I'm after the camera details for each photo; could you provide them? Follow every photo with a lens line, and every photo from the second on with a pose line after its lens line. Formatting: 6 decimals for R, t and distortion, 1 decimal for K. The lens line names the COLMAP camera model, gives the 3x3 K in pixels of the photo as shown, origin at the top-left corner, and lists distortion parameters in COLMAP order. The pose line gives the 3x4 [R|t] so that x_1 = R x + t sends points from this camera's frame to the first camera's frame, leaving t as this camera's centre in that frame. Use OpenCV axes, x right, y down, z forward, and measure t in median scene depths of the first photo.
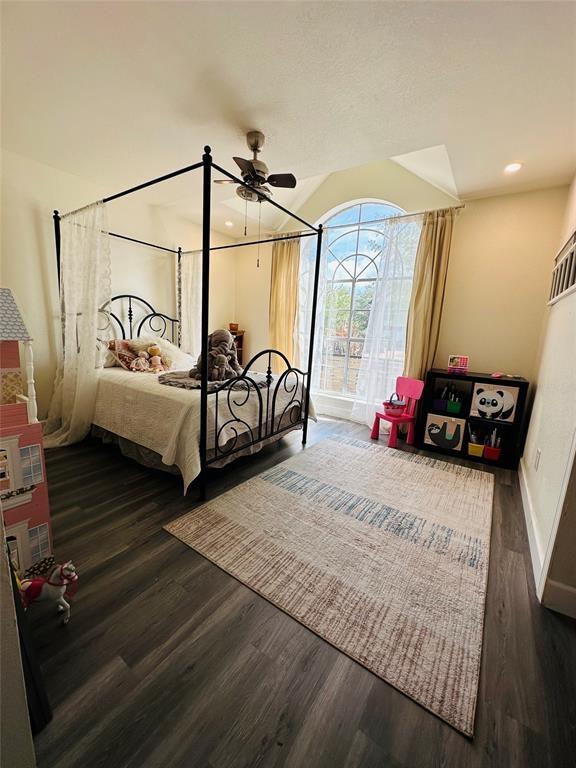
lens RADIAL K [[305.2, 0, 288.6], [0, 305.2, 383.8], [0, 0, 1]] dist [-0.002937, 0.000242]
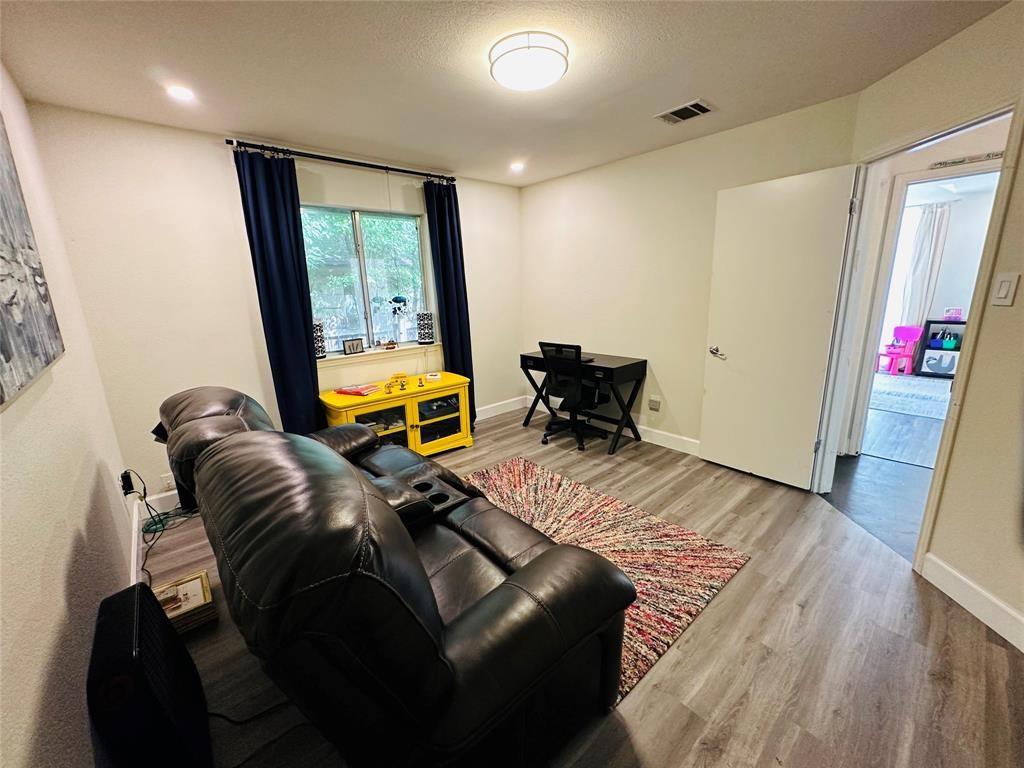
lens RADIAL K [[406.9, 0, 511.0], [0, 406.9, 382.2], [0, 0, 1]] dist [-0.002937, 0.000242]
pose [[0.965312, -0.021083, -0.260247, -0.925003], [0.035202, 0.998143, 0.049710, 0.085441], [0.258715, -0.057147, 0.964262, -1.337209]]
